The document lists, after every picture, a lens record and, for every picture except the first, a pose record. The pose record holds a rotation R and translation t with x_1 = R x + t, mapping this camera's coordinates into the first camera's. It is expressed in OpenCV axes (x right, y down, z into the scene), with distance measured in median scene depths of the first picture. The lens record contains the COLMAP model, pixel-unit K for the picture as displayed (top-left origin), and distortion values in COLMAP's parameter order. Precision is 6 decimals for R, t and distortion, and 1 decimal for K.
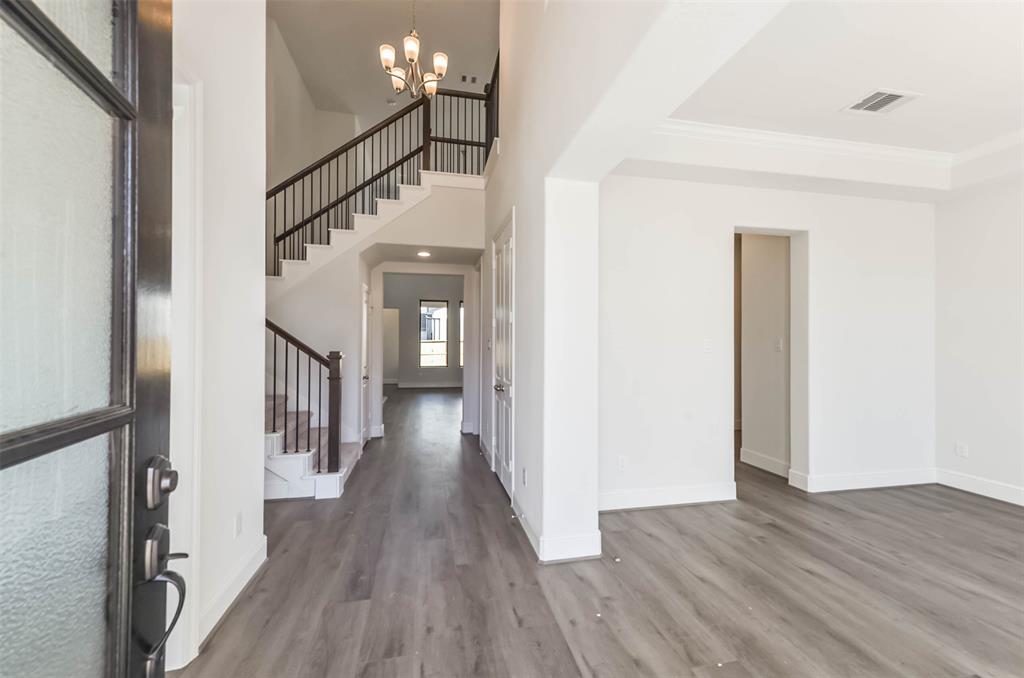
lens RADIAL K [[405.4, 0, 509.9], [0, 405.4, 335.6], [0, 0, 1]] dist [0.016377, -0.001929]
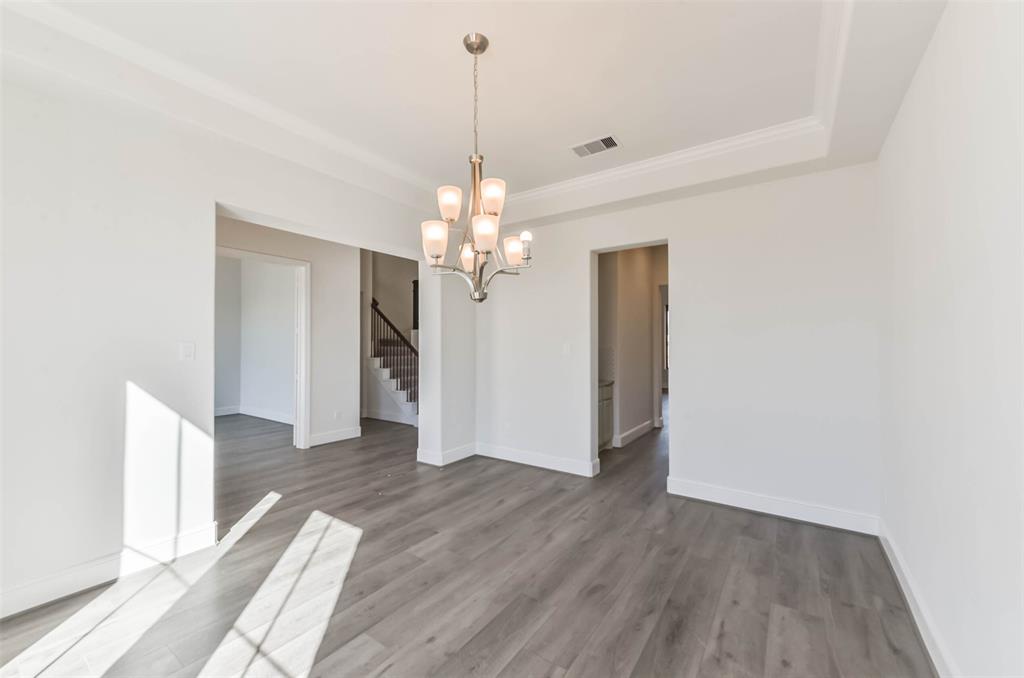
lens RADIAL K [[405.4, 0, 508.8], [0, 405.4, 343.2], [0, 0, 1]] dist [0.016377, -0.001929]
pose [[0.678679, -0.000610, -0.734435, 1.546803], [0.019423, 0.999665, 0.017118, -0.029497], [0.734179, -0.025882, 0.678463, 0.010173]]
